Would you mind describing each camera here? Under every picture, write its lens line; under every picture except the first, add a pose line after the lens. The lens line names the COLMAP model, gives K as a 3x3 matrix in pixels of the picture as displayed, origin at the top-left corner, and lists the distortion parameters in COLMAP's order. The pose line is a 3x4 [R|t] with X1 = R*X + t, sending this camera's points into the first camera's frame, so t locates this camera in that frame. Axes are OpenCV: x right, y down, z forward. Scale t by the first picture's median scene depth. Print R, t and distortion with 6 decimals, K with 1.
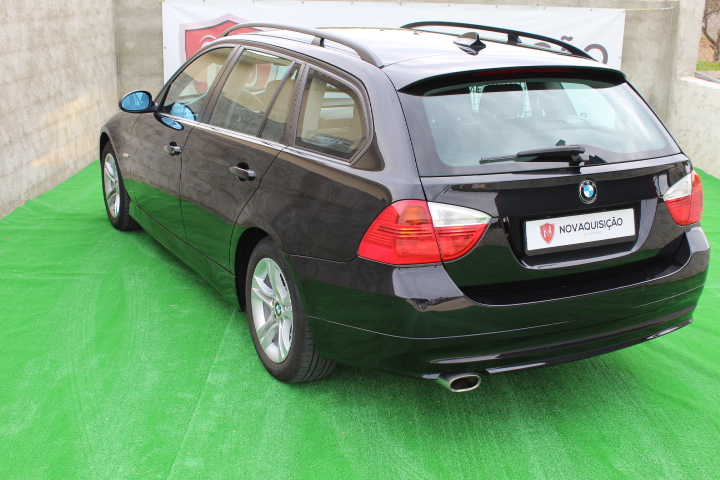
lens RADIAL K [[900.2, 0, 360.0], [0, 900.2, 240.0], [0, 0, 1]] dist [-0.069994, 0.093870]
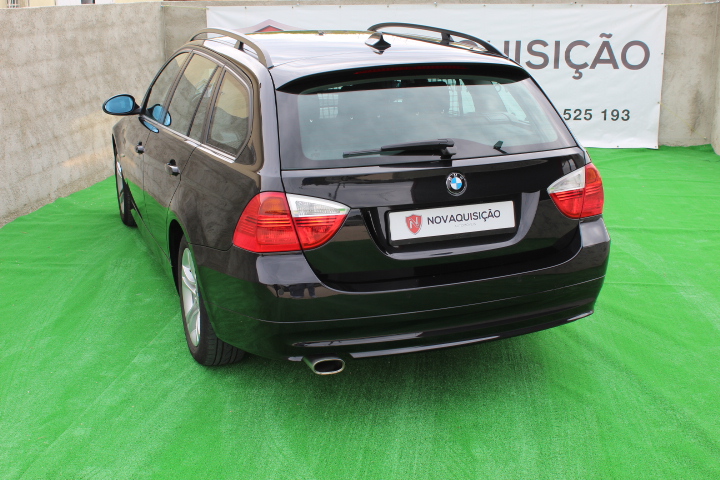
lens RADIAL K [[900.2, 0, 360.0], [0, 900.2, 240.0], [0, 0, 1]] dist [-0.069994, 0.093870]
pose [[0.990862, 0.005959, -0.134747, 0.242333], [-0.006410, 0.999975, -0.002914, 0.011940], [0.134726, 0.003751, 0.990876, -0.032099]]
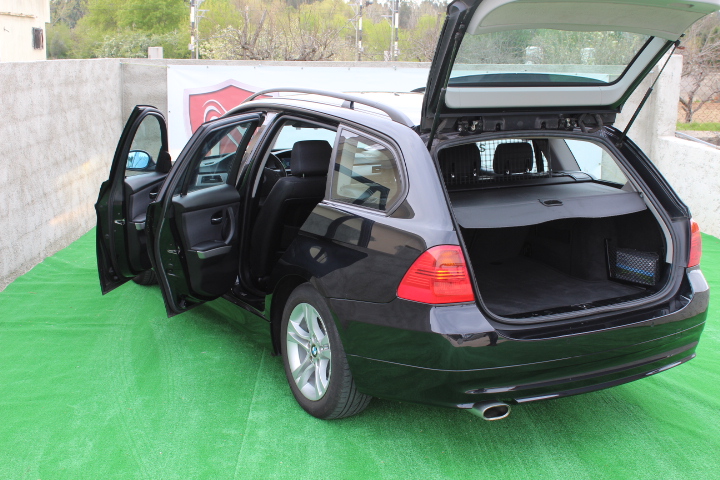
lens RADIAL K [[900.2, 0, 360.0], [0, 900.2, 240.0], [0, 0, 1]] dist [-0.069994, 0.093870]
pose [[0.999609, -0.008990, 0.026476, -0.063213], [0.010794, 0.997571, -0.068815, 0.019459], [-0.025793, 0.069074, 0.997278, -0.084098]]
